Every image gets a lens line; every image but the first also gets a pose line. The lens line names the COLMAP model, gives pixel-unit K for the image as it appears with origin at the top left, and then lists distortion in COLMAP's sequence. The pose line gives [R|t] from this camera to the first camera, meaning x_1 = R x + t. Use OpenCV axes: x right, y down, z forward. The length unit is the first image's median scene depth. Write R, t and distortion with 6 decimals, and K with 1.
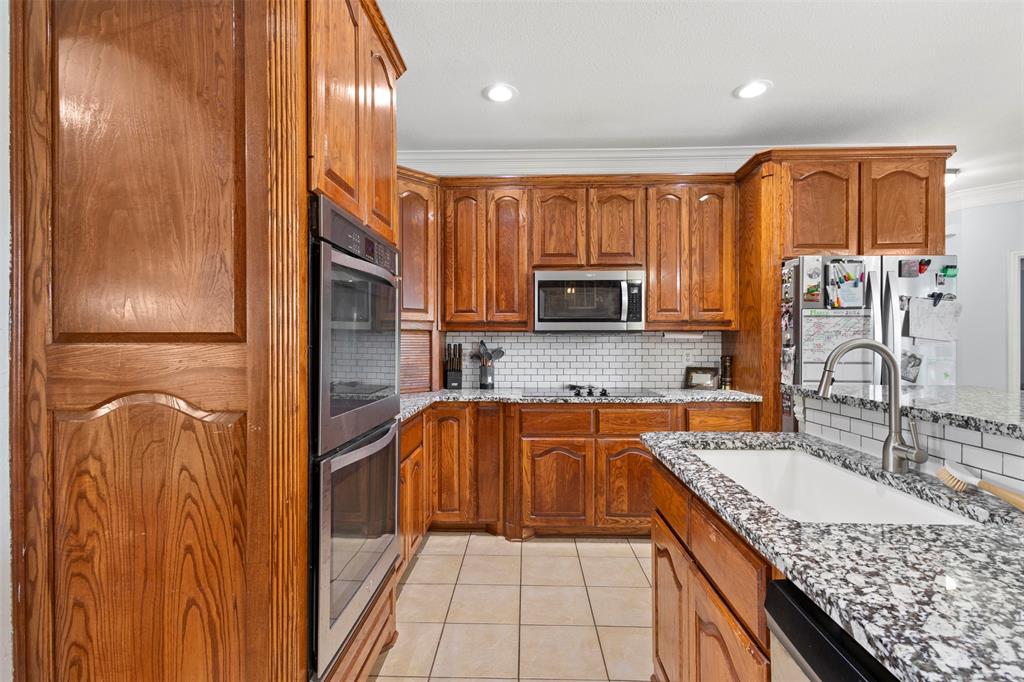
lens RADIAL K [[468.7, 0, 516.0], [0, 468.7, 343.4], [0, 0, 1]] dist [0.010322, -0.002161]
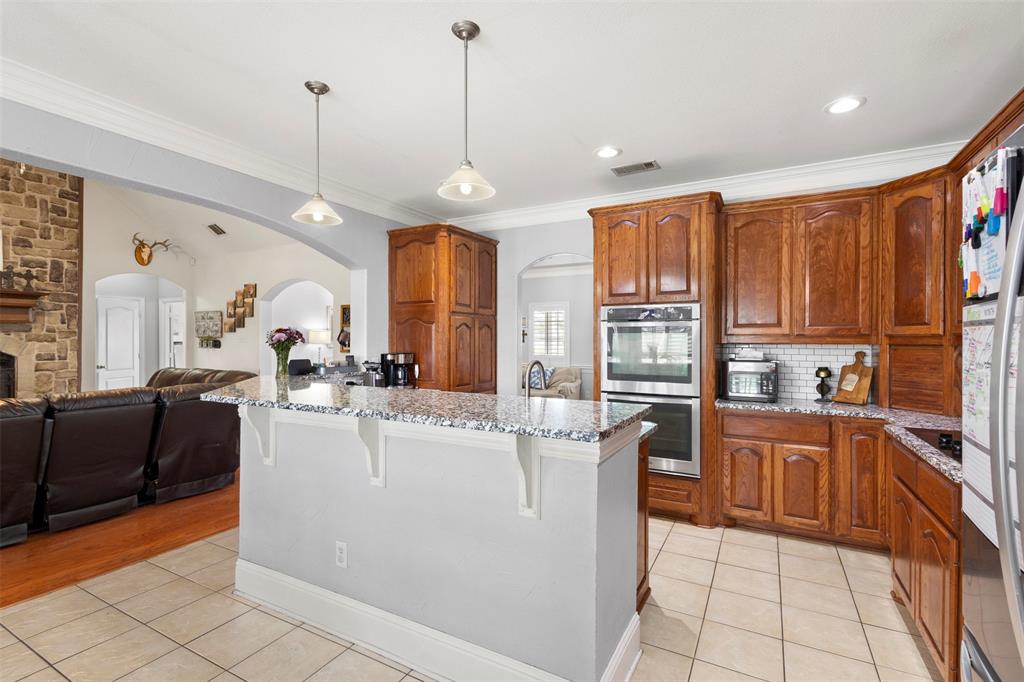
lens RADIAL K [[468.7, 0, 510.3], [0, 468.7, 339.8], [0, 0, 1]] dist [0.010322, -0.002161]
pose [[-0.459997, -0.000251, -0.887920, 1.093801], [-0.002639, 0.999996, 0.001085, -0.041101], [0.887917, 0.002842, -0.459996, 0.784567]]
